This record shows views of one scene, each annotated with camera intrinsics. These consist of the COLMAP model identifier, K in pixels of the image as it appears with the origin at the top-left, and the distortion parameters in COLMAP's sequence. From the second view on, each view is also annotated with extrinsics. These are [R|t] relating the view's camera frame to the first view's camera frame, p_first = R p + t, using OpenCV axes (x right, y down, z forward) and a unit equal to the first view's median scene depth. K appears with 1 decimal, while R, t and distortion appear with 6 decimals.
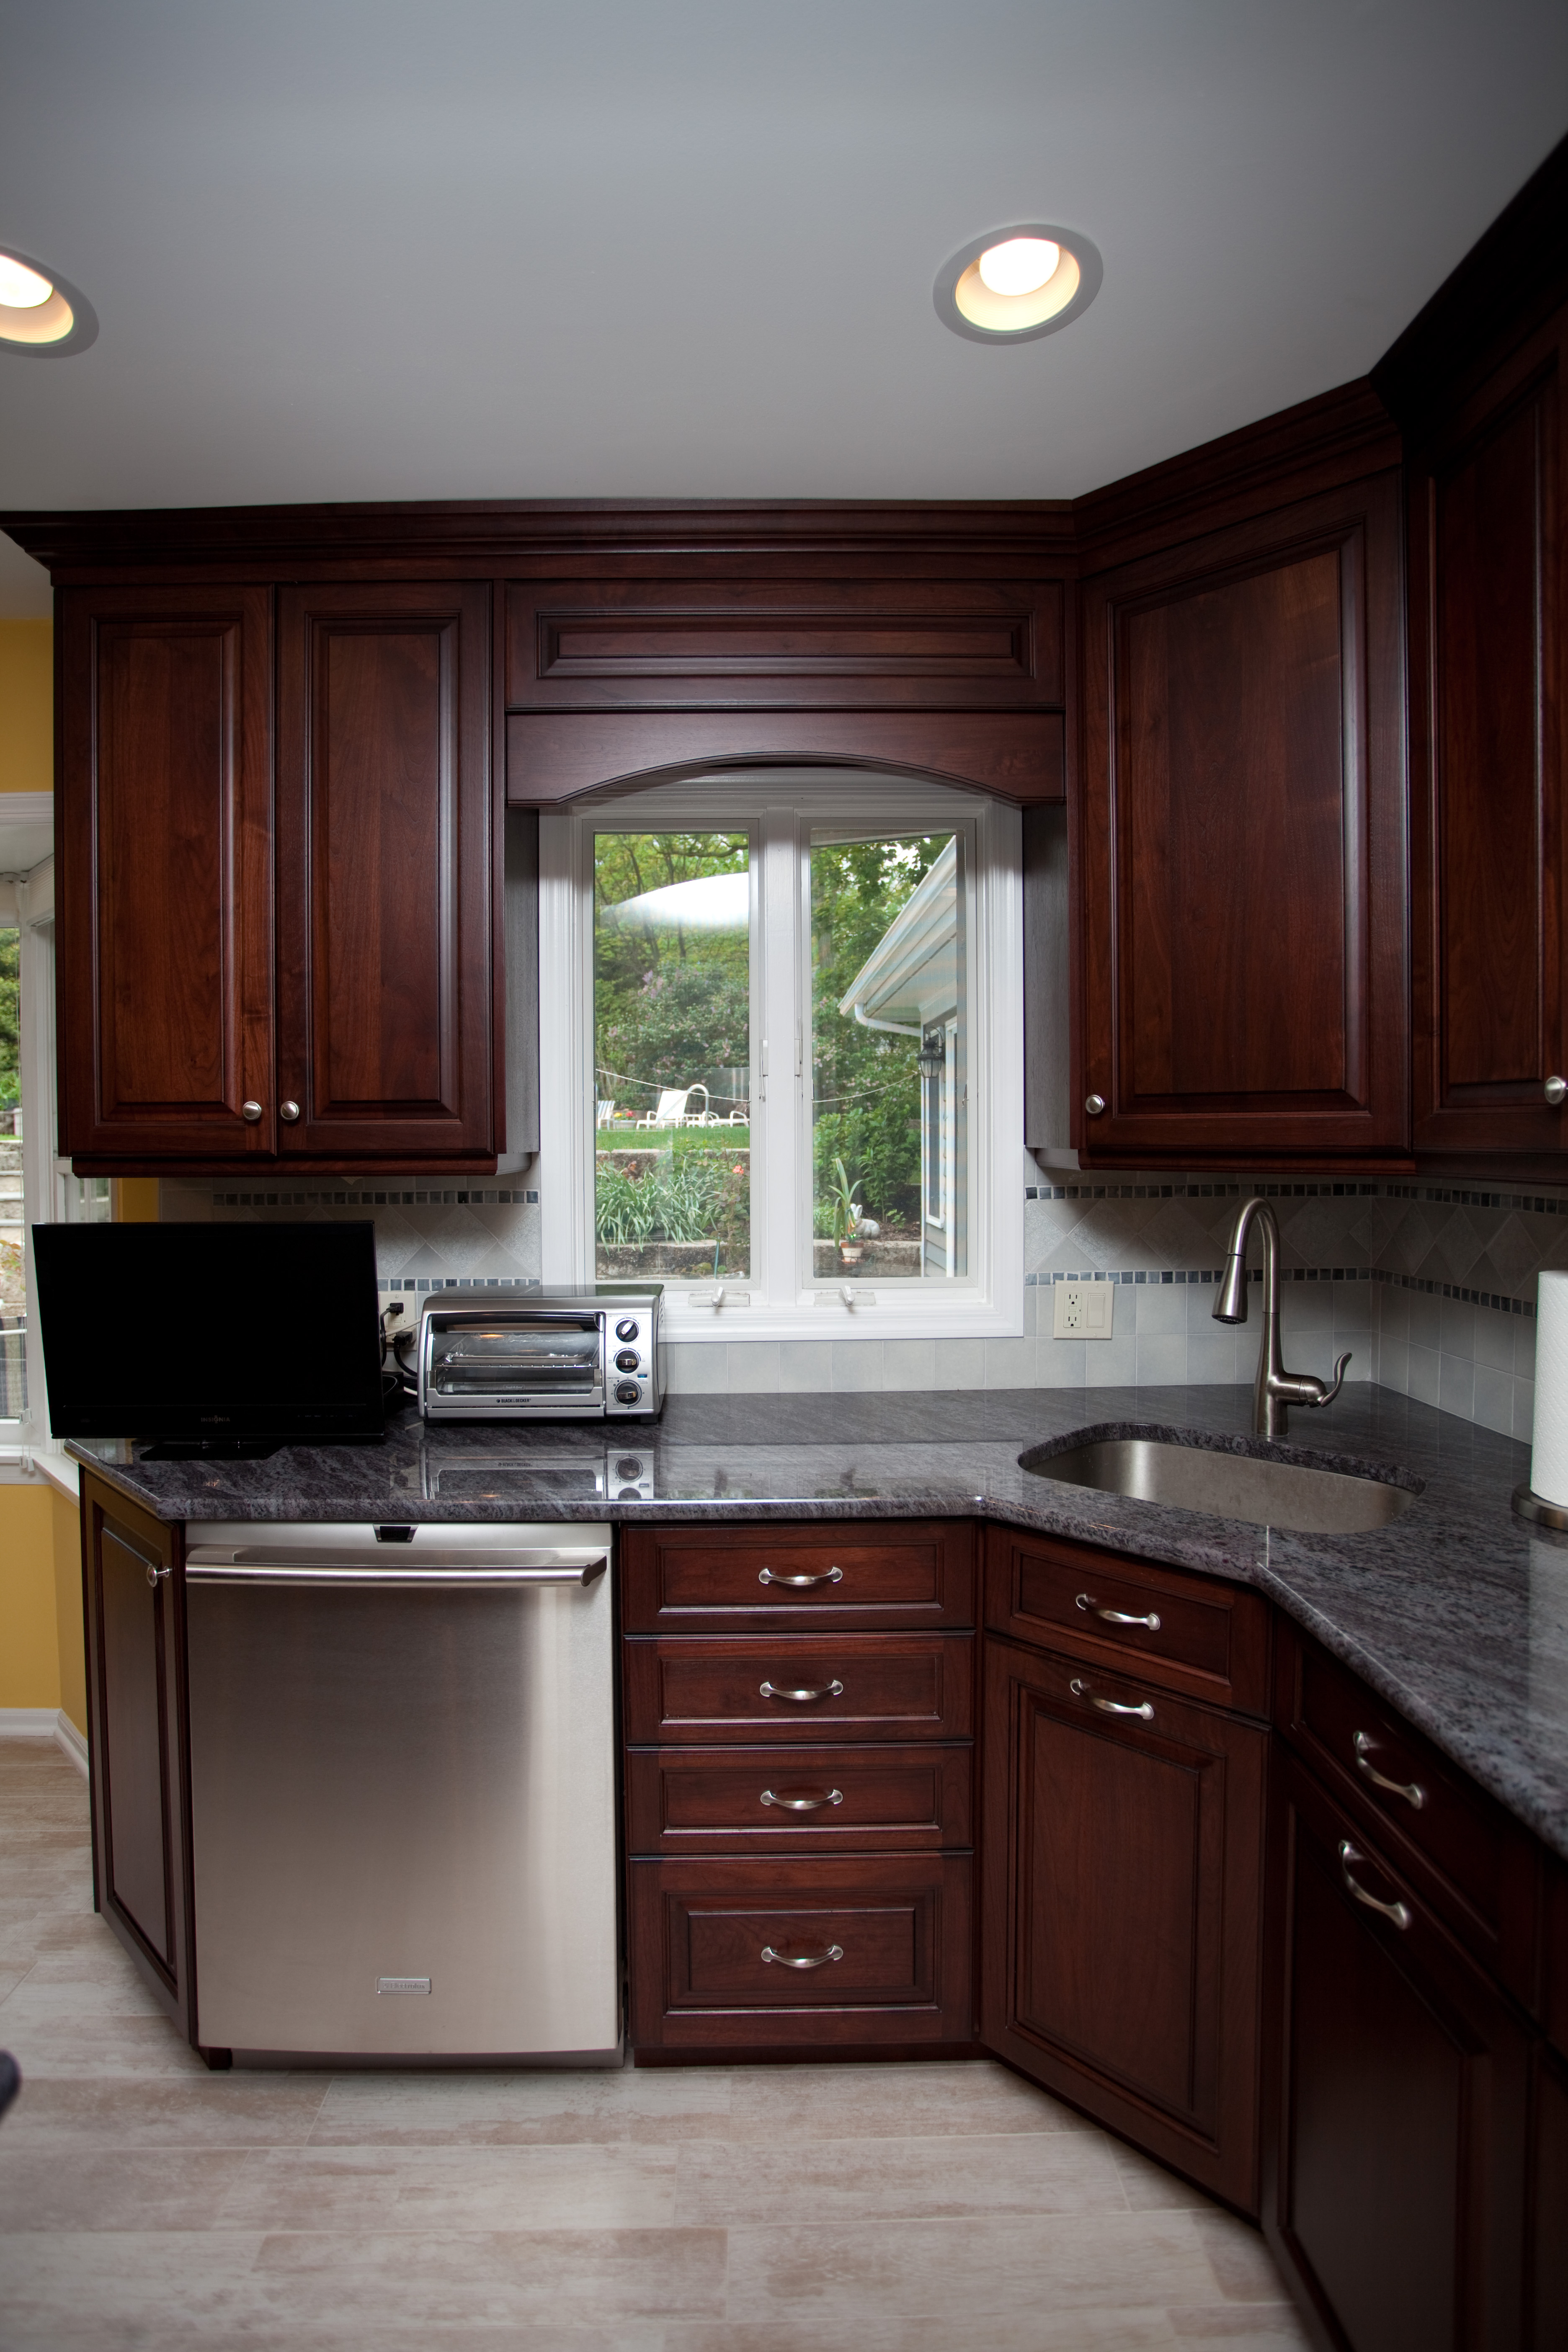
lens RADIAL K [[1154.2, 0, 769.2], [0, 1154.2, 1159.7], [0, 0, 1]] dist [-0.071952, 0.029127]
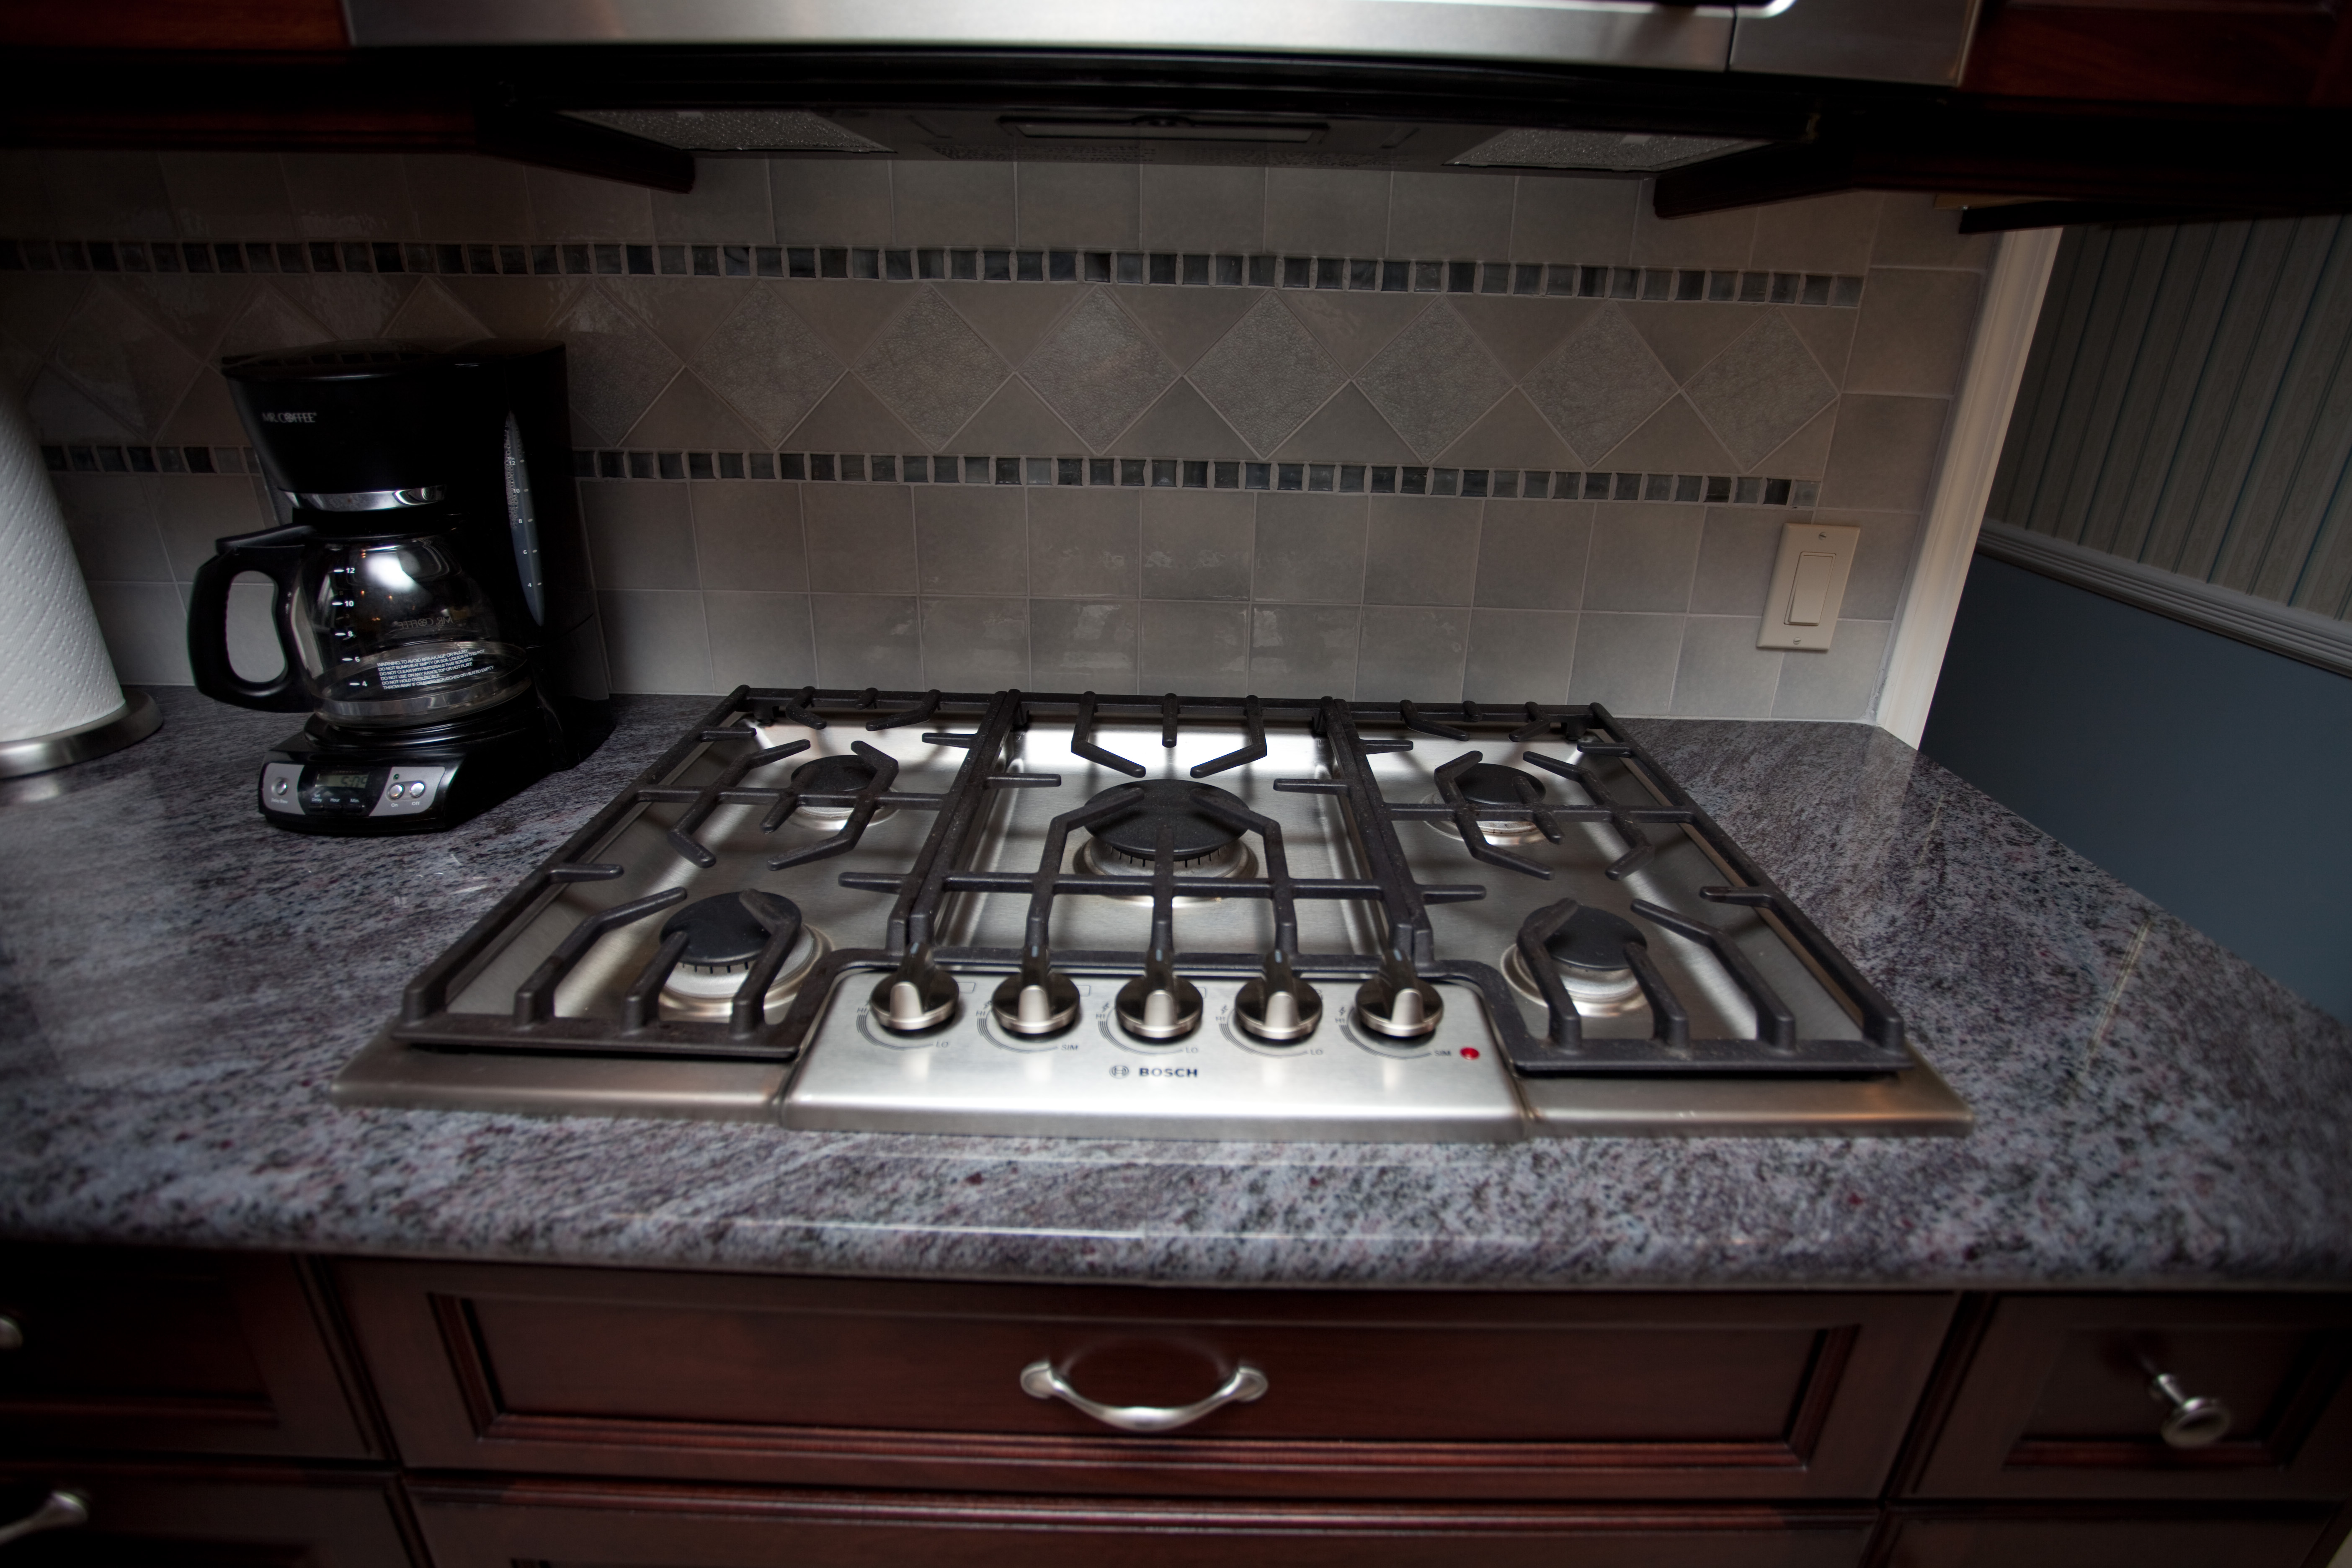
lens RADIAL K [[1154.2, 0, 1176.0], [0, 1154.2, 784.0], [0, 0, 1]] dist [-0.071952, 0.029127]
pose [[0.023306, -0.390516, 0.920301, 0.133907], [-0.001085, 0.920541, 0.390645, 0.077745], [-0.999728, -0.010103, 0.021031, 0.273681]]
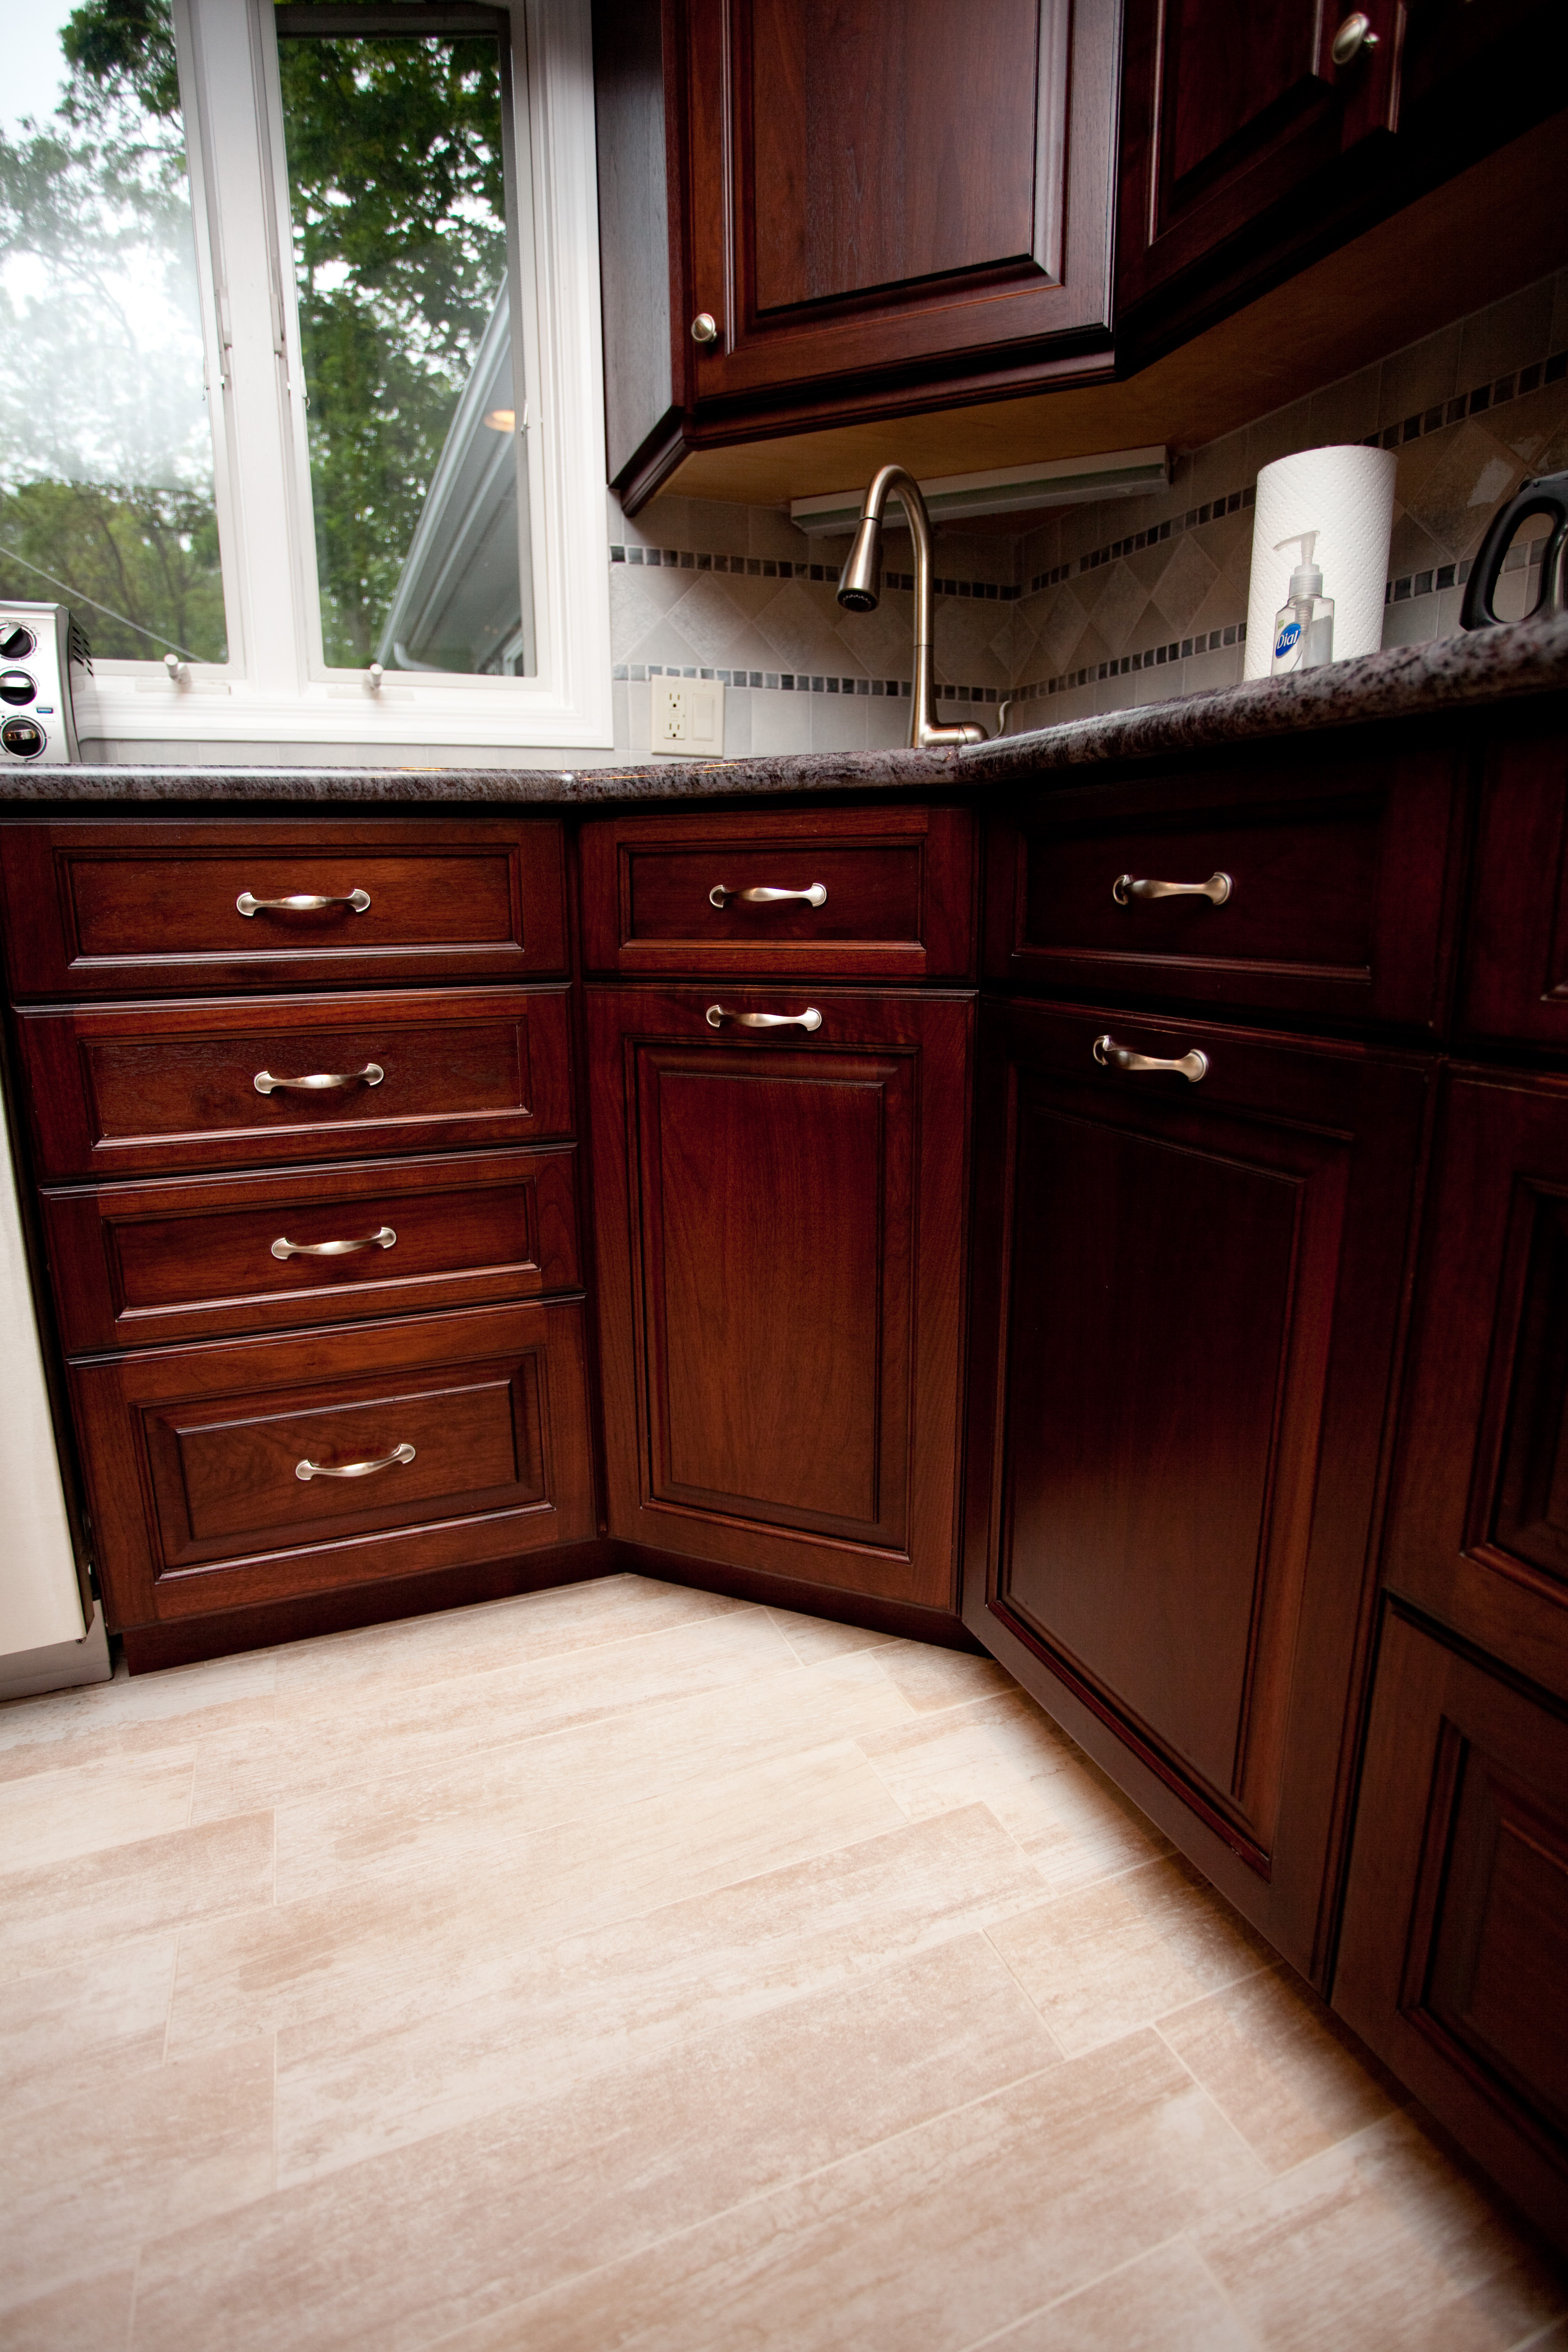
lens RADIAL K [[1178.3, 0, 779.0], [0, 1178.3, 1166.5], [0, 0, 1]] dist [-0.076573, 0.036407]
pose [[0.931867, -0.079888, 0.353894, 0.033404], [0.010455, 0.980963, 0.193912, 0.384848], [-0.362649, -0.177000, 0.914963, 0.260828]]
